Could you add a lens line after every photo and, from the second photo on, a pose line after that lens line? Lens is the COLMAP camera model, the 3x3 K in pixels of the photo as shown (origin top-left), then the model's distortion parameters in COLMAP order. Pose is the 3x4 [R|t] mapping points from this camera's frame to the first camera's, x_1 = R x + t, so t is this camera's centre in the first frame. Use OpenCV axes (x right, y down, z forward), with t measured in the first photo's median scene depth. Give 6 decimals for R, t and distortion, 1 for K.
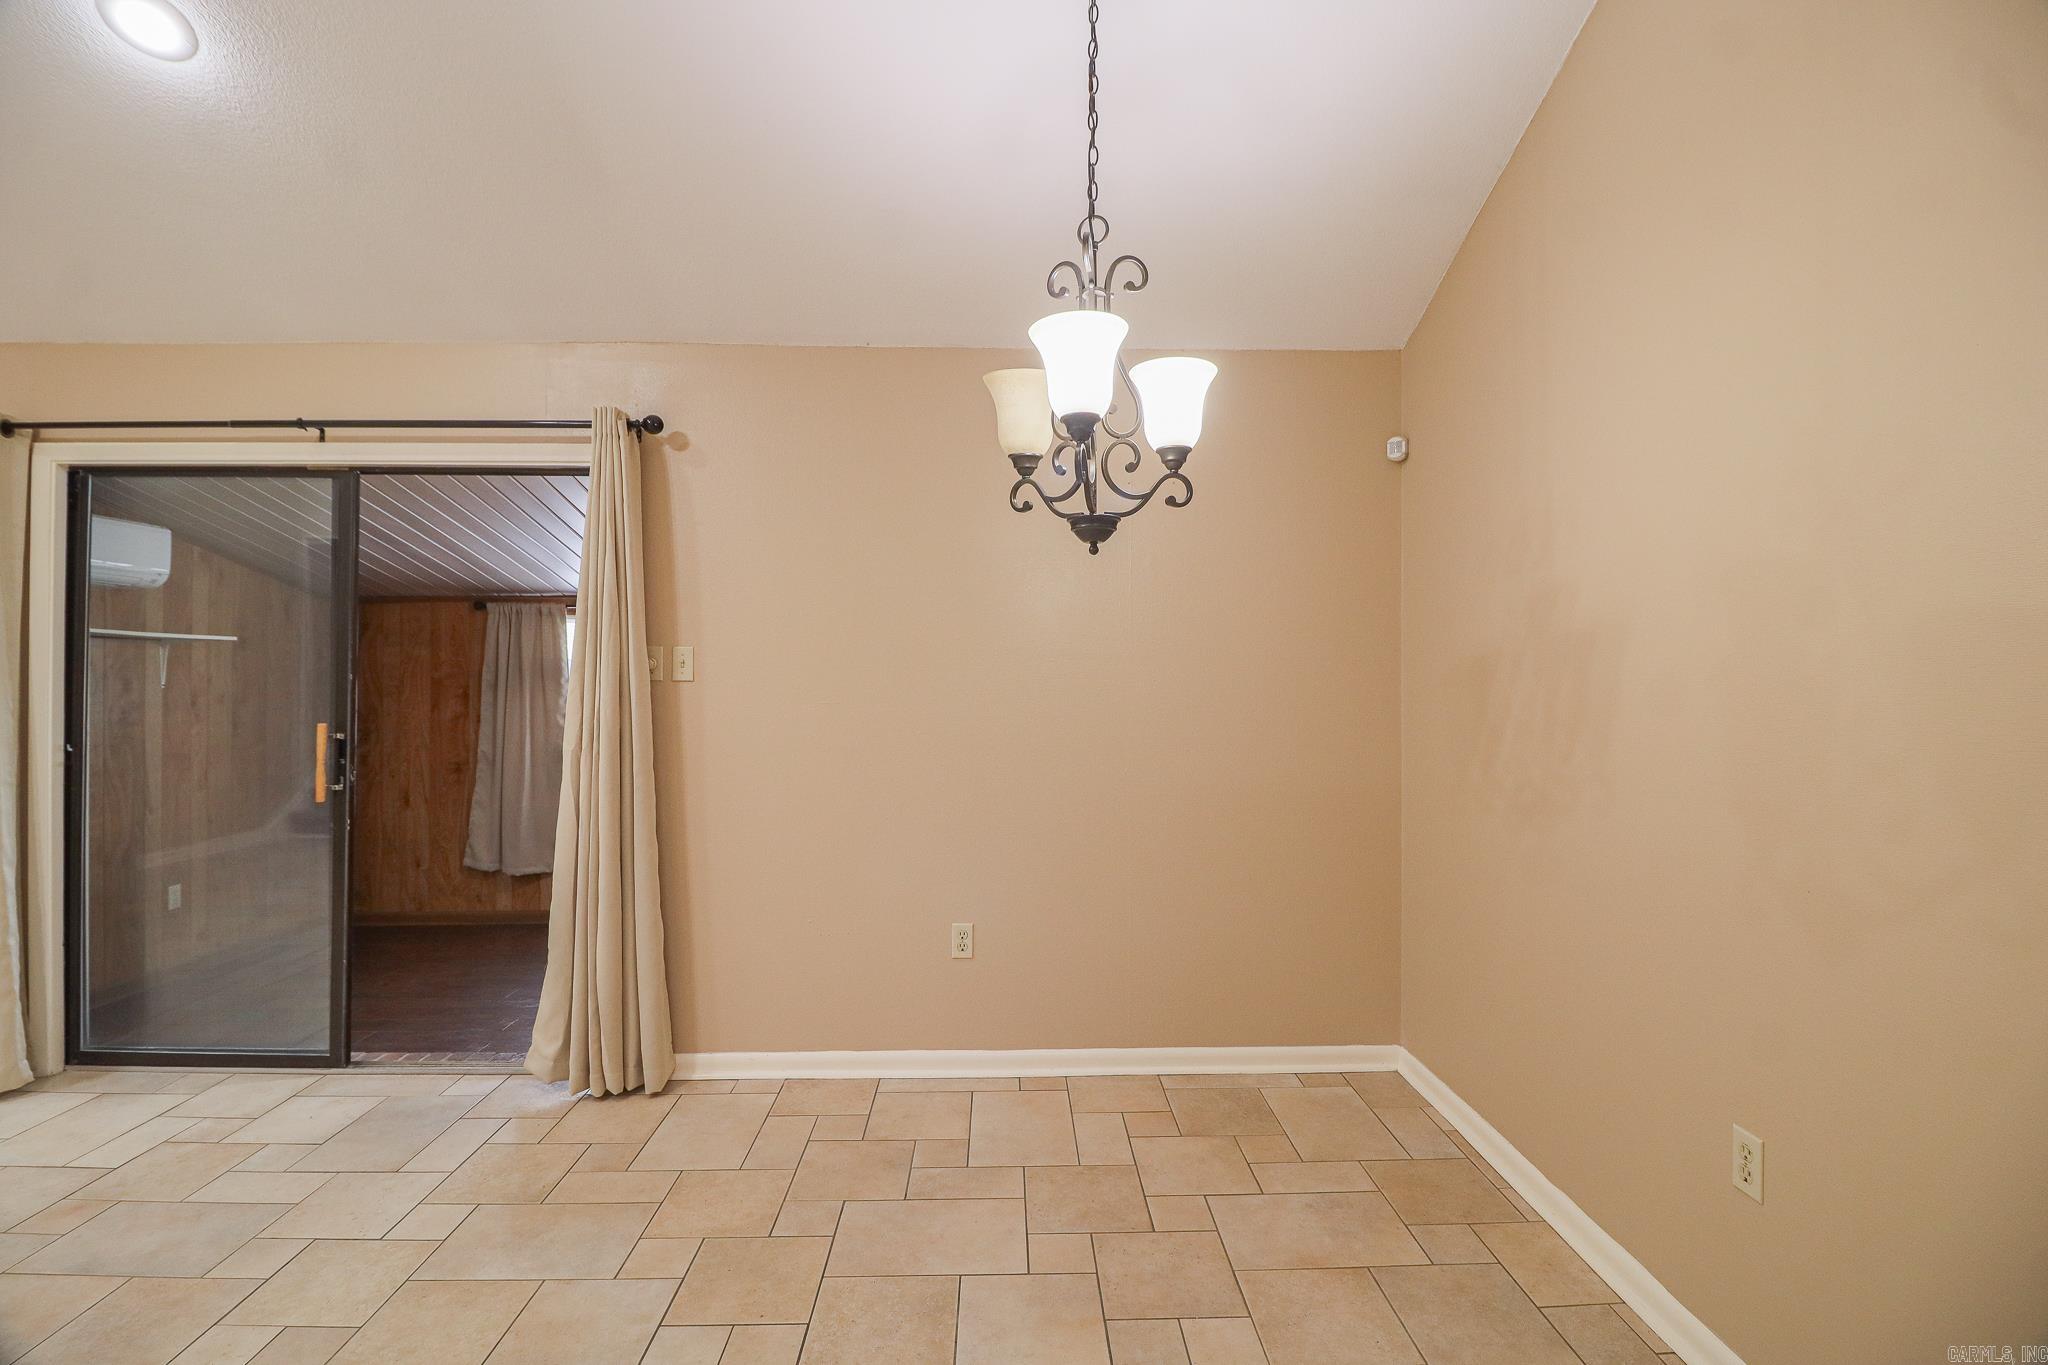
lens RADIAL K [[937.4, 0, 1024.0], [0, 937.4, 682.5], [0, 0, 1]] dist [0.000443, -0.013917]
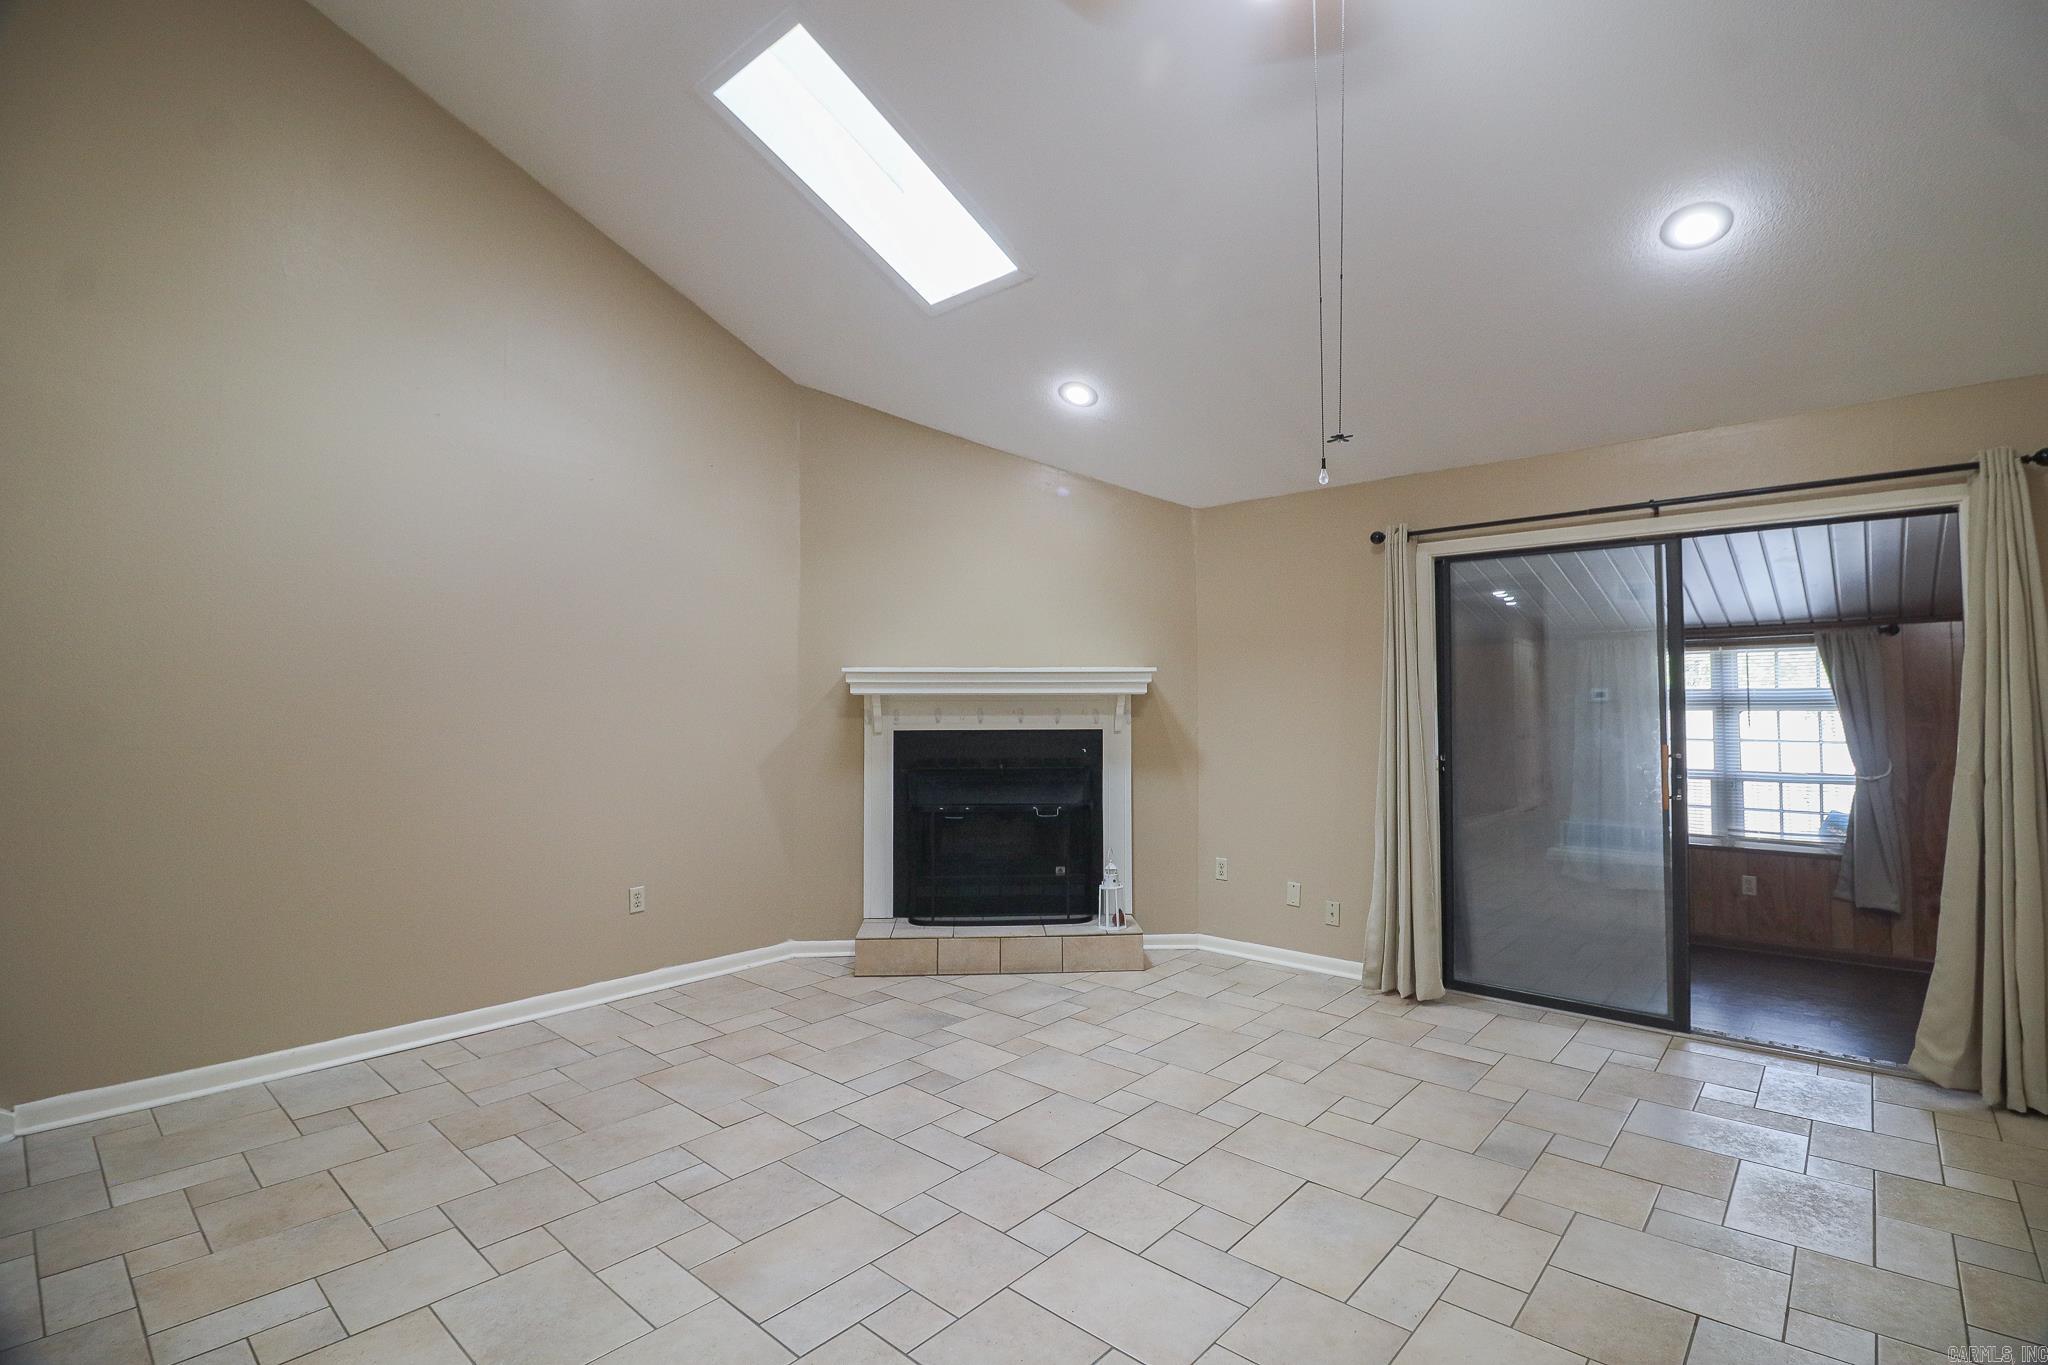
lens RADIAL K [[928.3, 0, 1028.4], [0, 928.3, 661.9], [0, 0, 1]] dist [-0.000098, -0.013716]
pose [[0.722013, -0.039239, -0.690766, -0.513128], [0.002988, 0.998558, -0.053599, -0.001247], [0.691873, 0.036635, 0.721089, -0.463724]]
